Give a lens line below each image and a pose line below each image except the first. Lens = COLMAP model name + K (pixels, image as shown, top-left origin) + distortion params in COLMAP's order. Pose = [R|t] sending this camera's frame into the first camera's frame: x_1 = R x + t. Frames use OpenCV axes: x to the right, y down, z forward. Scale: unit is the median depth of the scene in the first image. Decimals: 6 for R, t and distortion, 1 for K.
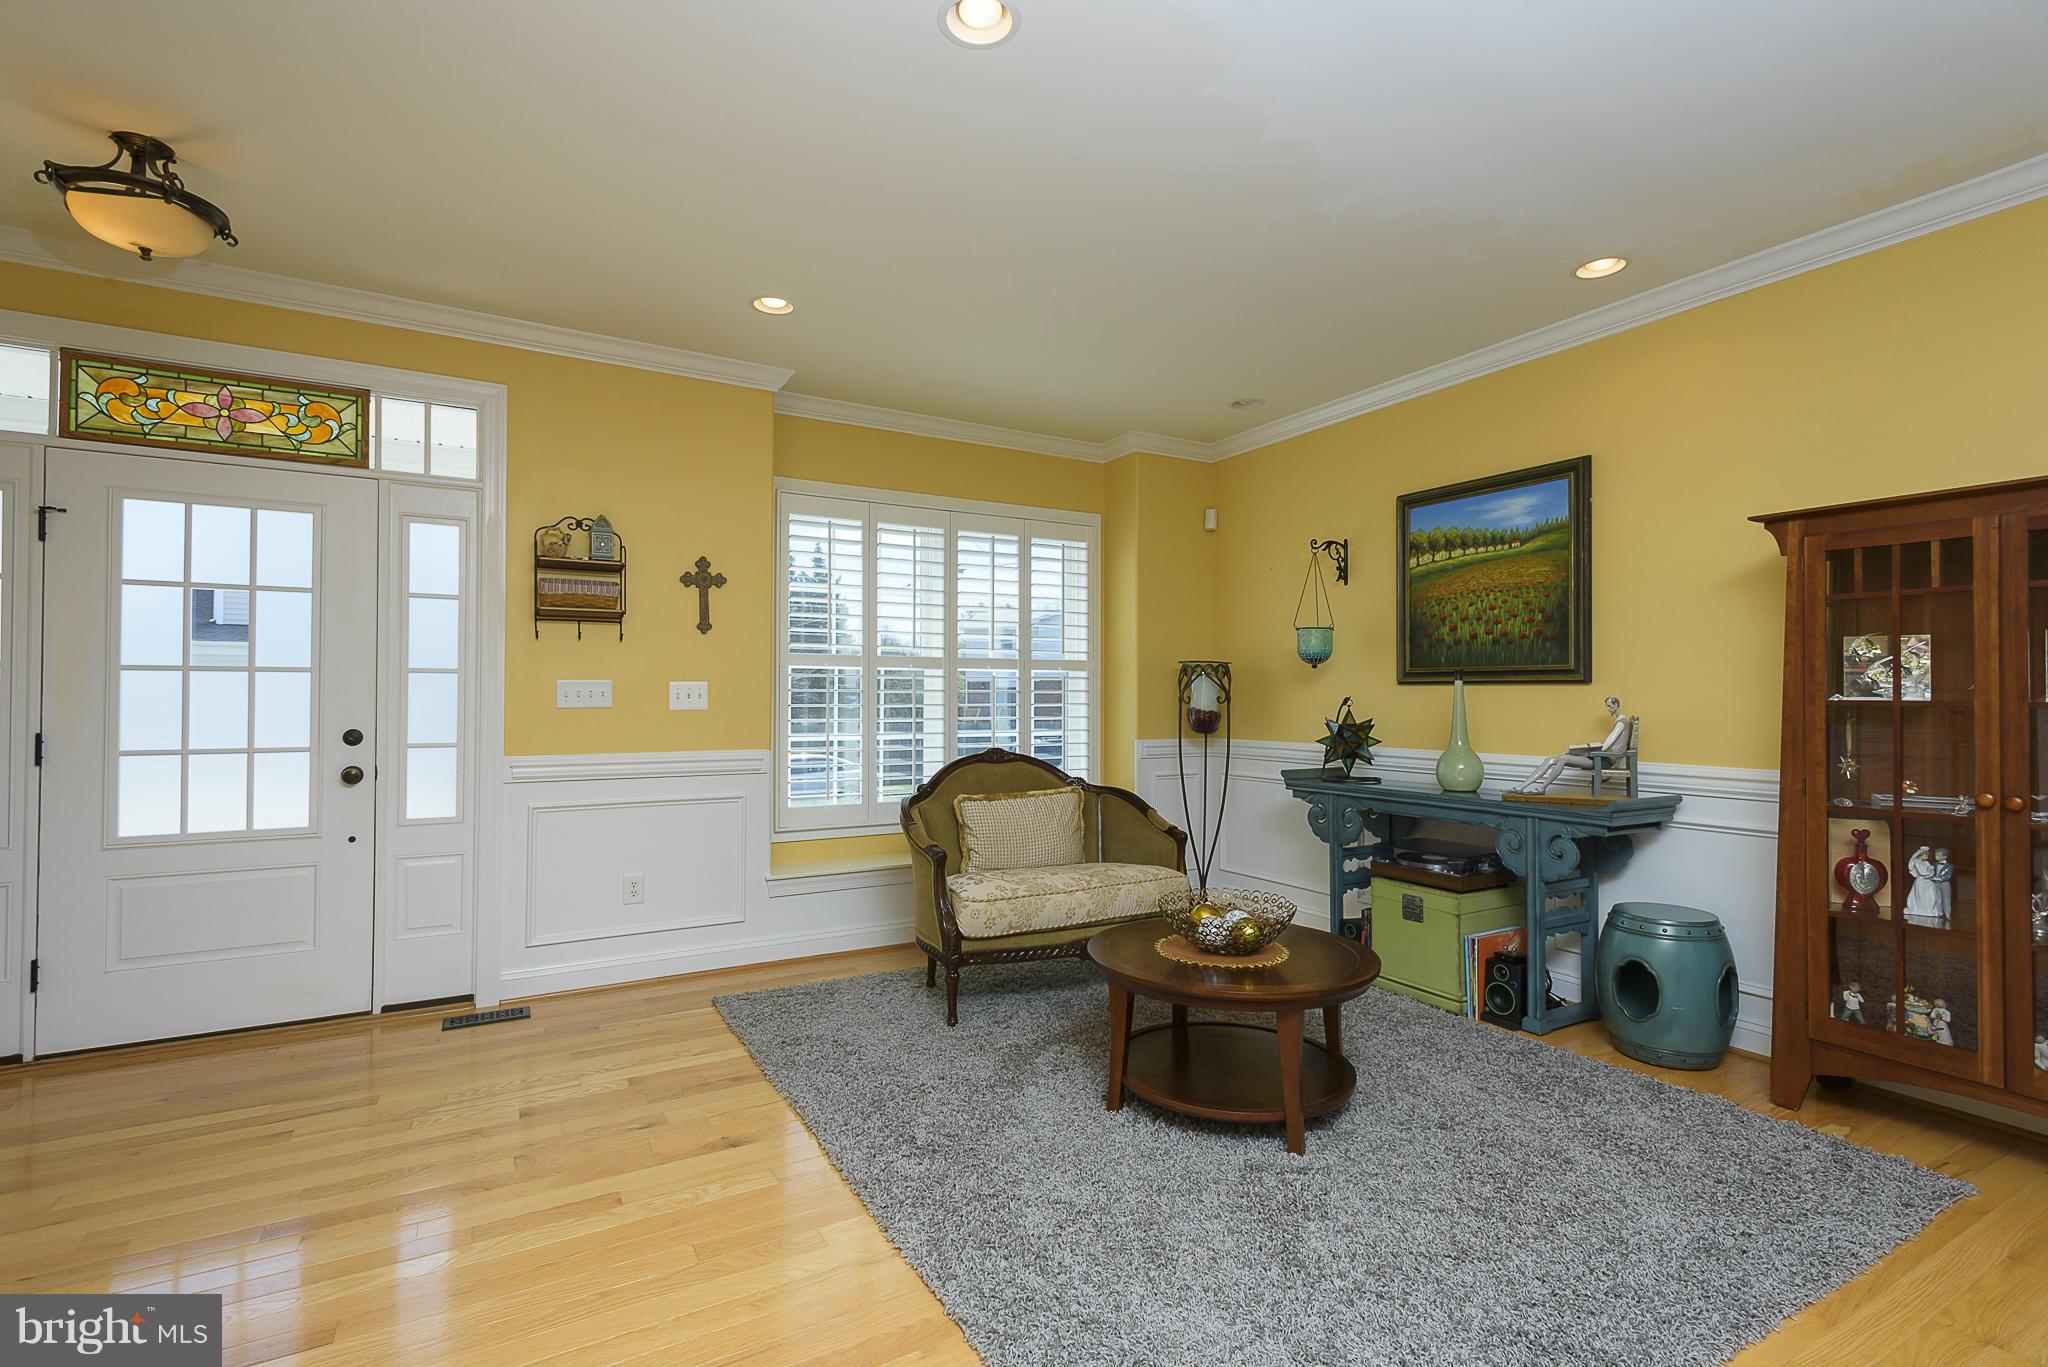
lens RADIAL K [[950.2, 0, 1022.9], [0, 950.2, 690.9], [0, 0, 1]] dist [0.015441, -0.002313]
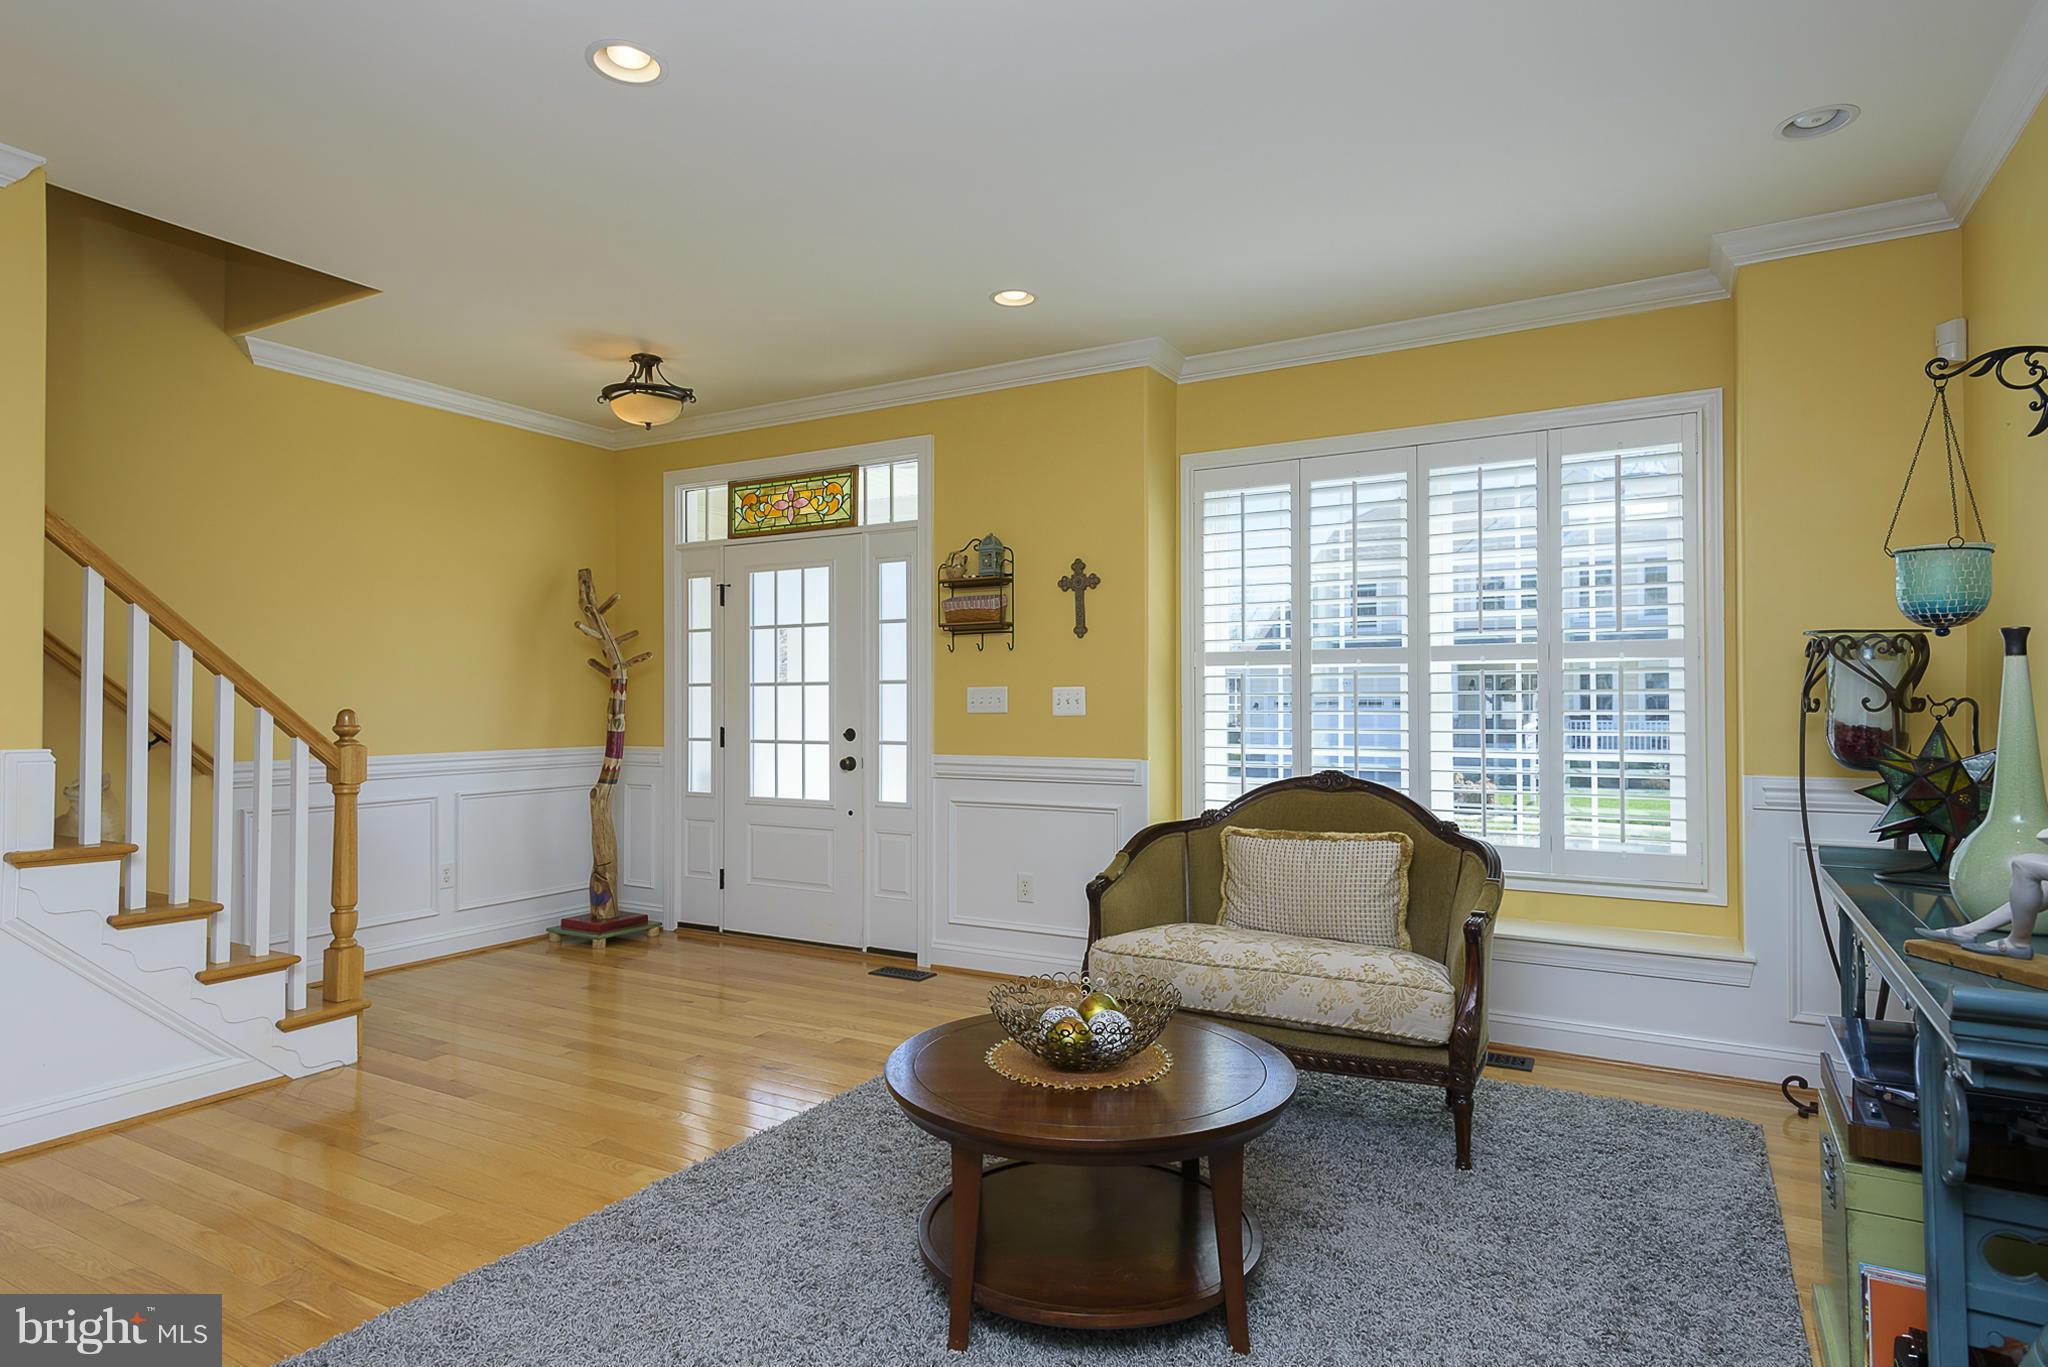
lens RADIAL K [[1127.5, 0, 1028.7], [0, 1127.5, 690.5], [0, 0, 1]] dist [0.037452, 0.000559]
pose [[0.504926, -0.012957, -0.863065, 0.711377], [0.010471, 0.999906, -0.008885, 0.004484], [0.863099, -0.004551, 0.505014, 0.413891]]
